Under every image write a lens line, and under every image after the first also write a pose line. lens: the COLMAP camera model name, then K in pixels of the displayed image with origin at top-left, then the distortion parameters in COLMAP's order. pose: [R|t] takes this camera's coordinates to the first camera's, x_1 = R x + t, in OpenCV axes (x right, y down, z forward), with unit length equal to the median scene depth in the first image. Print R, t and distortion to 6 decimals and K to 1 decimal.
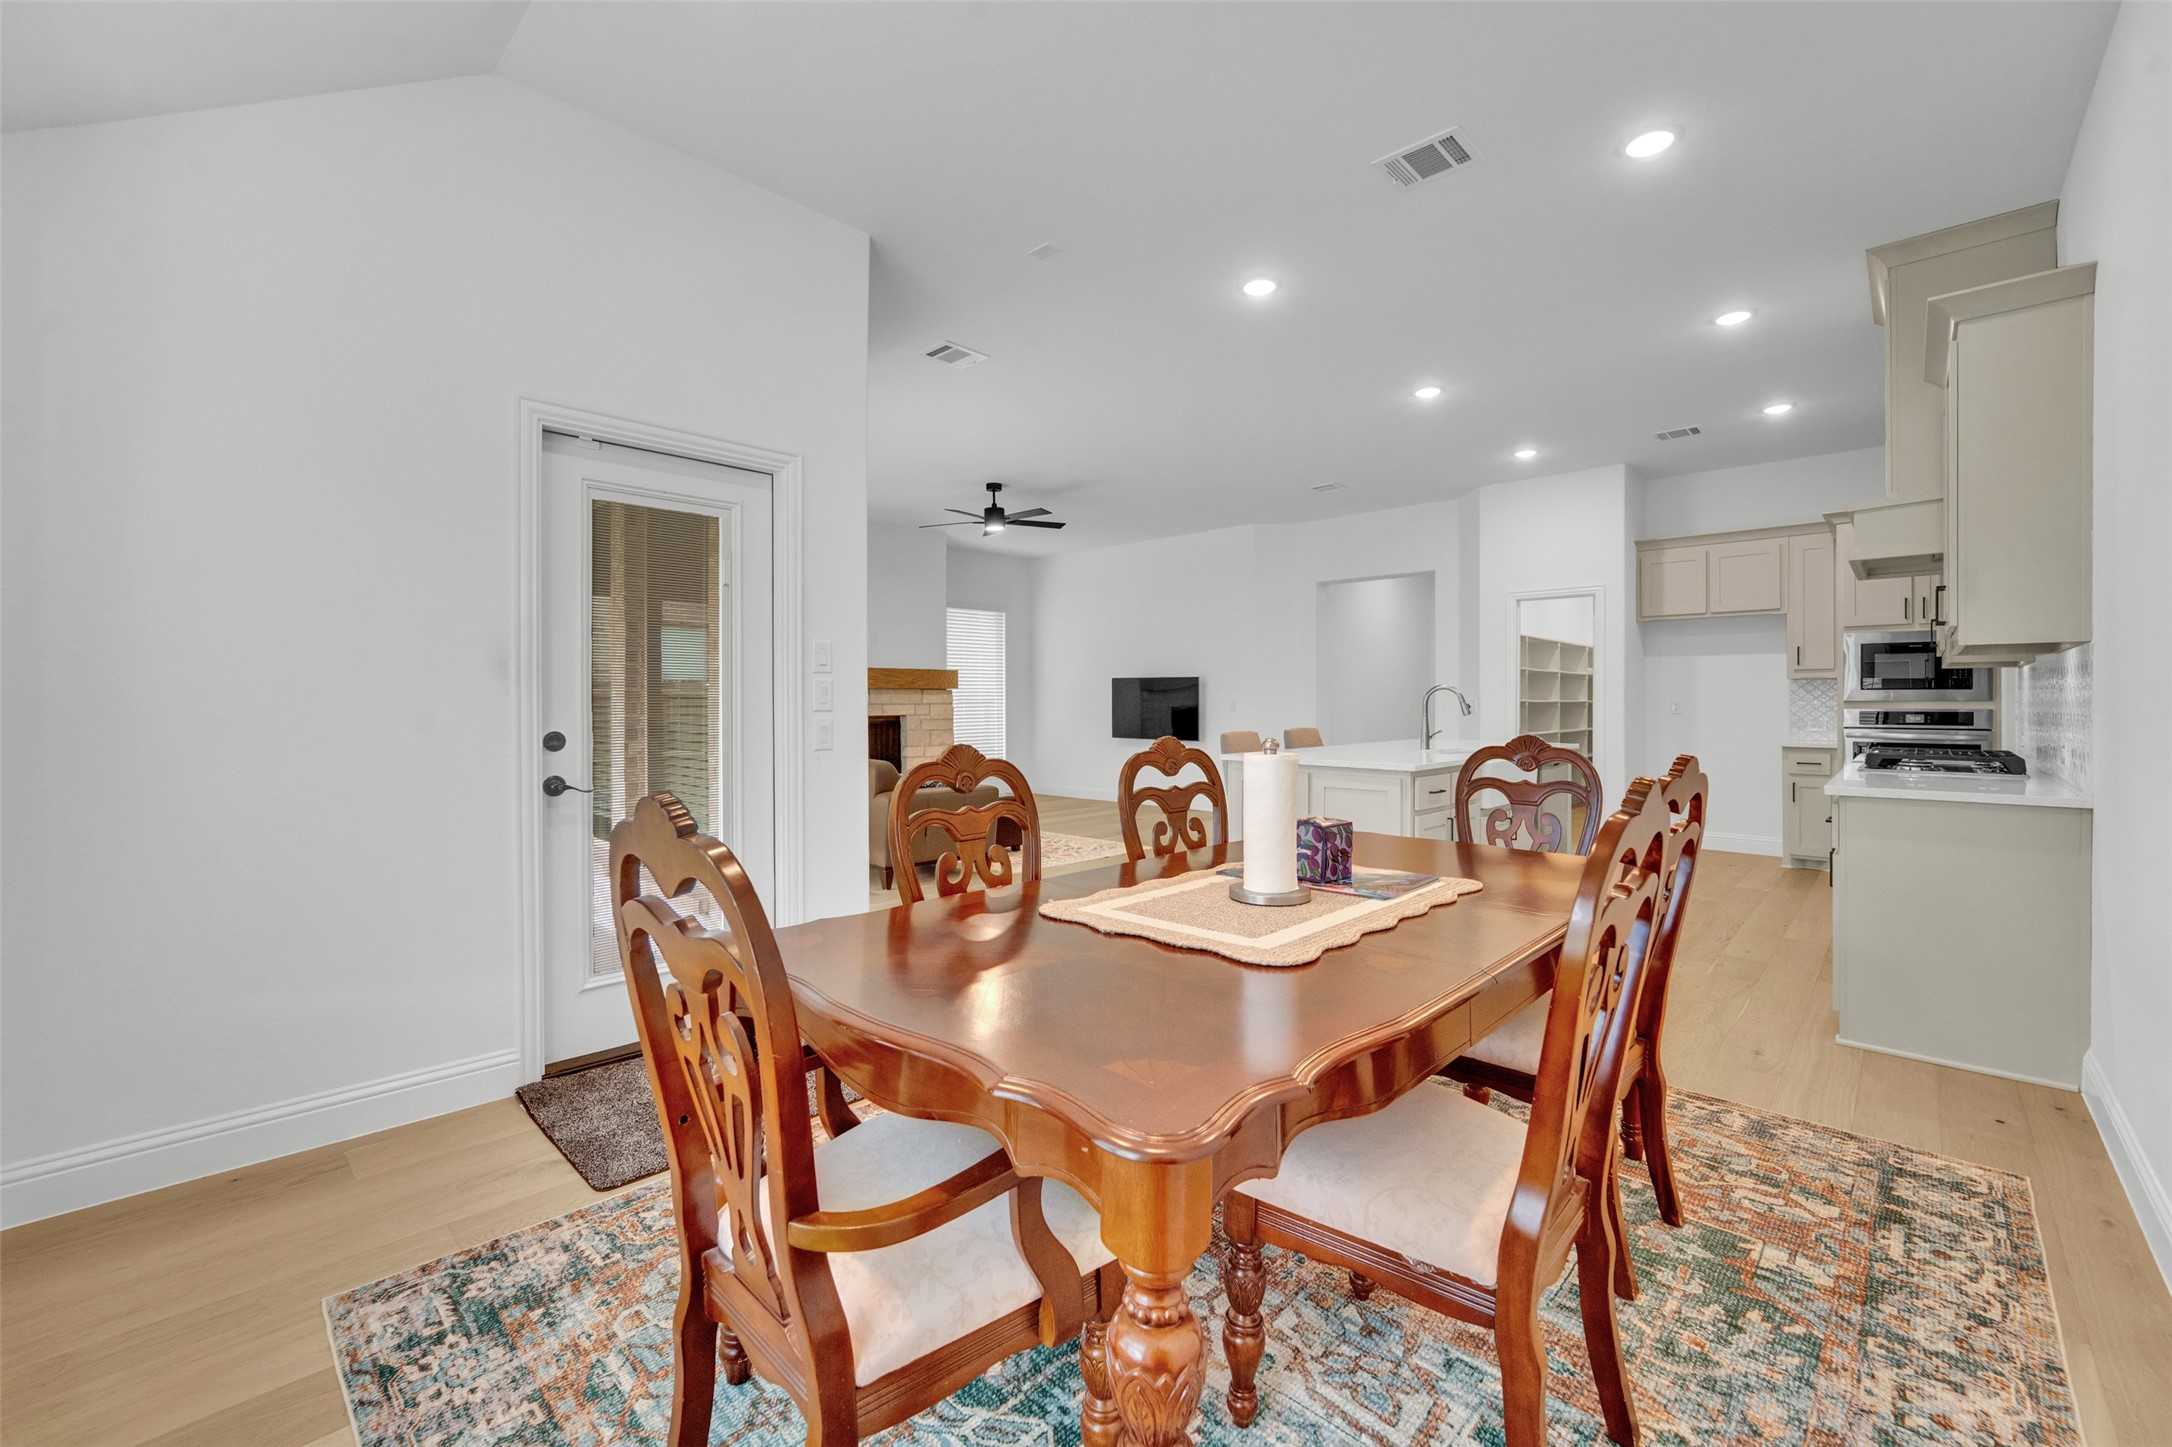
lens RADIAL K [[870.5, 0, 1094.7], [0, 870.5, 695.2], [0, 0, 1]] dist [-0.035640, -0.000021]
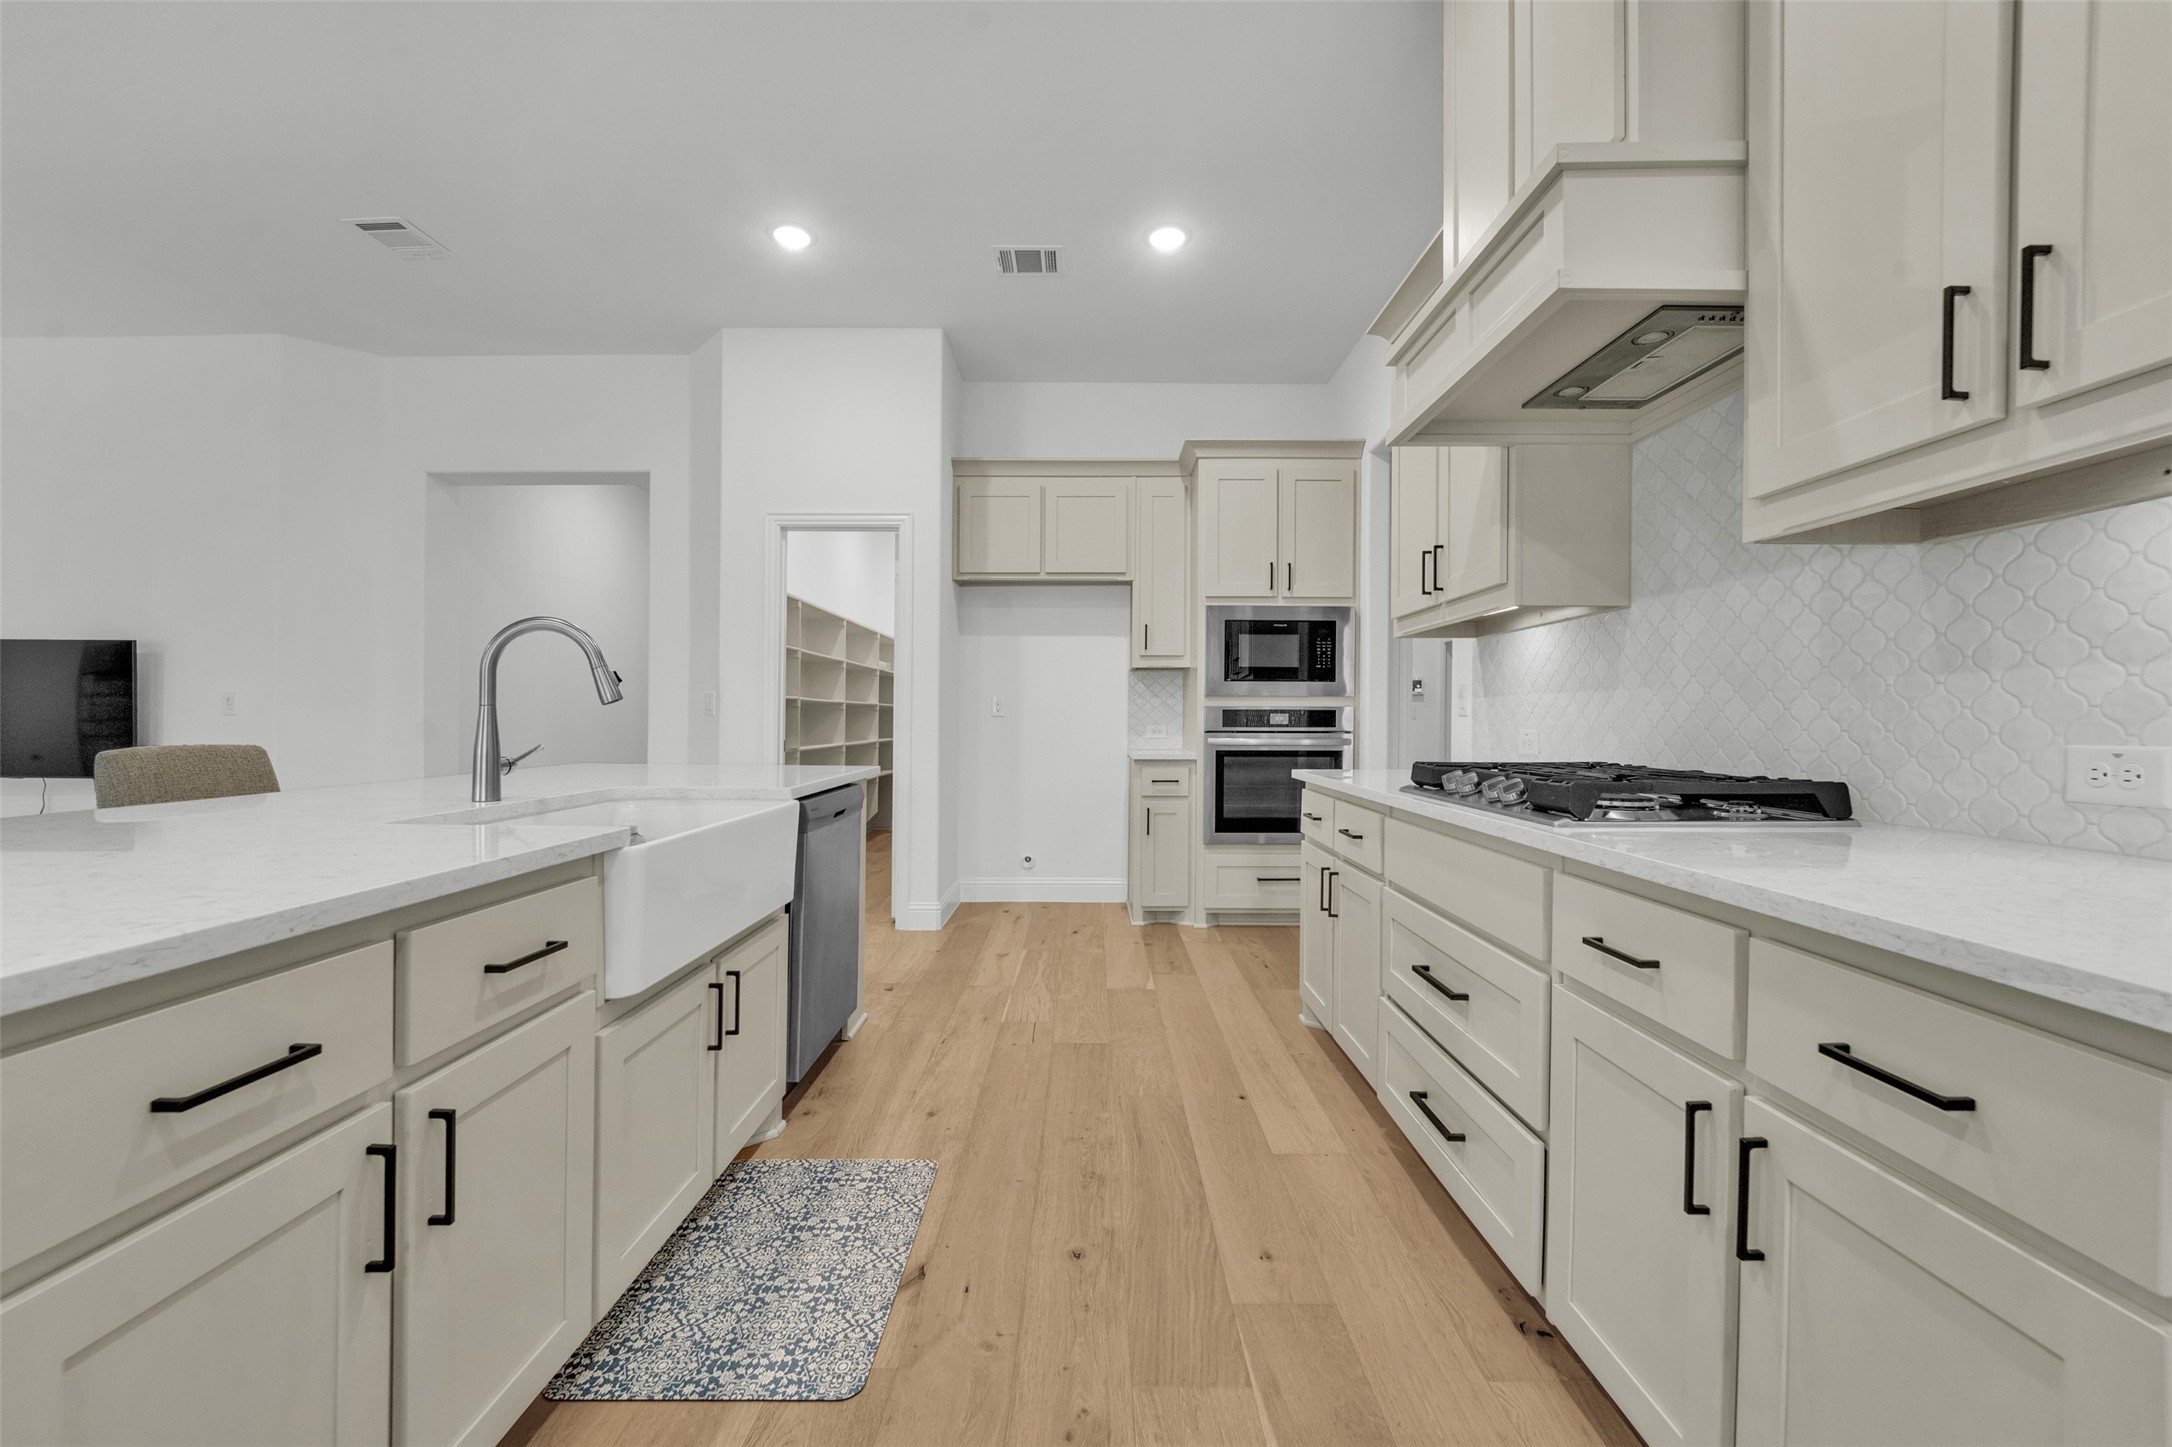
lens RADIAL K [[884.3, 0, 1094.8], [0, 884.3, 724.7], [0, 0, 1]] dist [-0.015944, 0.000002]
pose [[0.716797, -0.002750, 0.697277, 0.220785], [-0.008572, 0.999882, 0.012755, 0.018593], [-0.697229, -0.015120, 0.716689, 0.411617]]
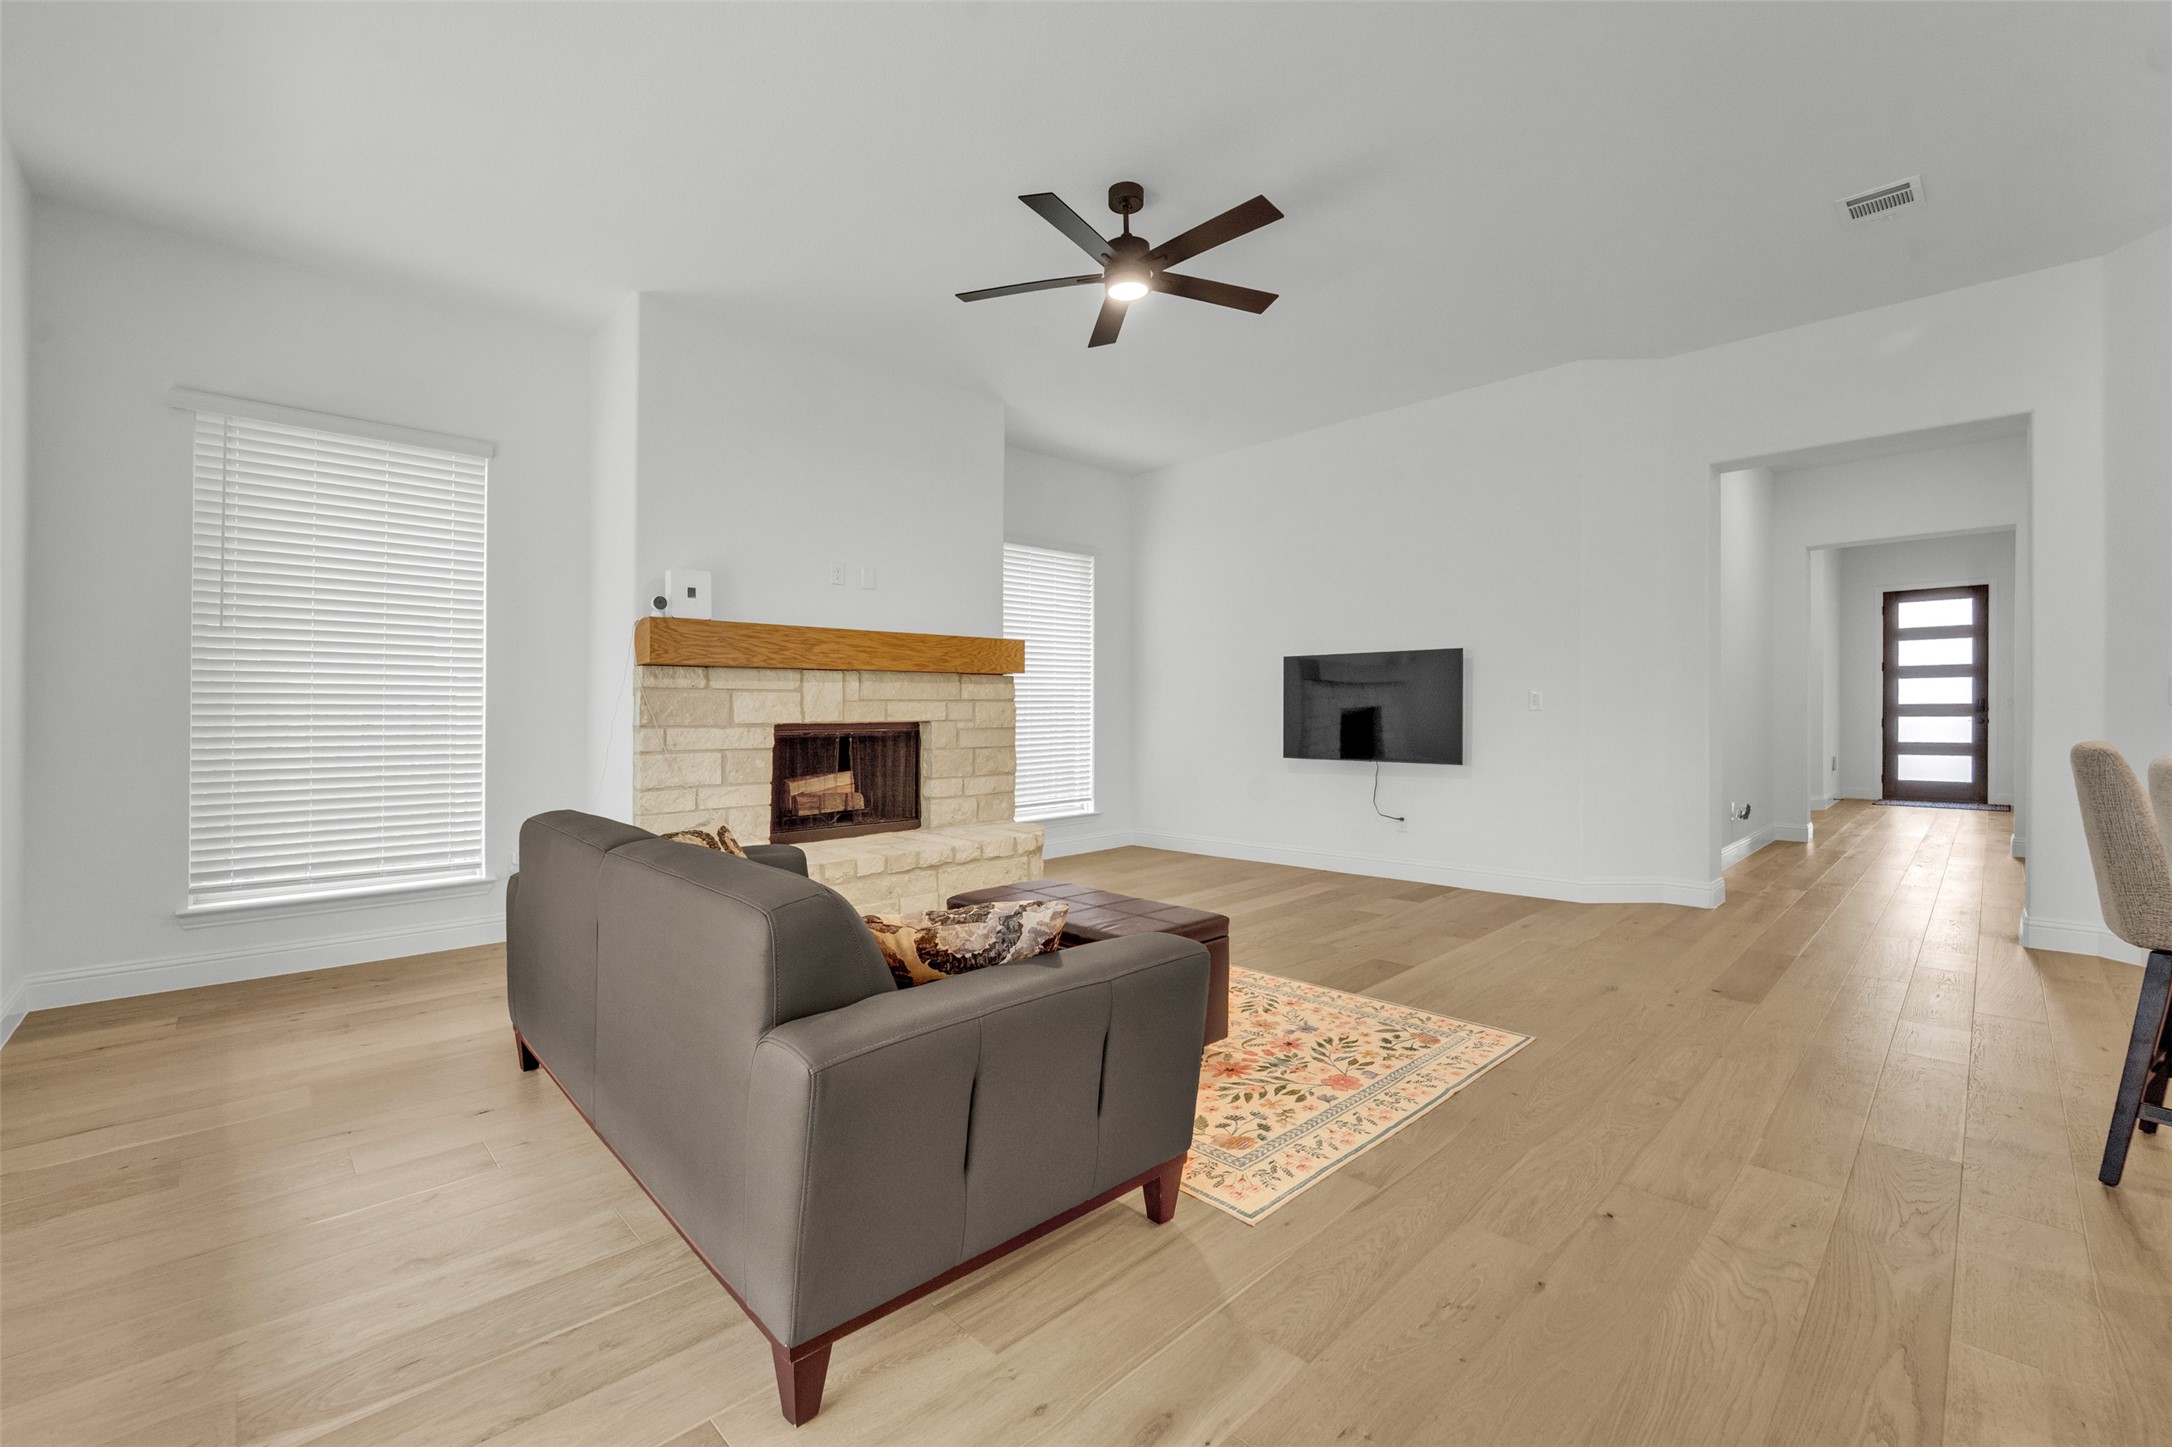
lens RADIAL K [[884.3, 0, 1094.8], [0, 884.3, 724.7], [0, 0, 1]] dist [-0.015944, 0.000002]
pose [[0.999453, -0.006112, -0.032516, -0.122263], [0.006832, 0.999733, 0.022072, 0.017036], [0.032372, -0.022282, 0.999227, 0.568633]]
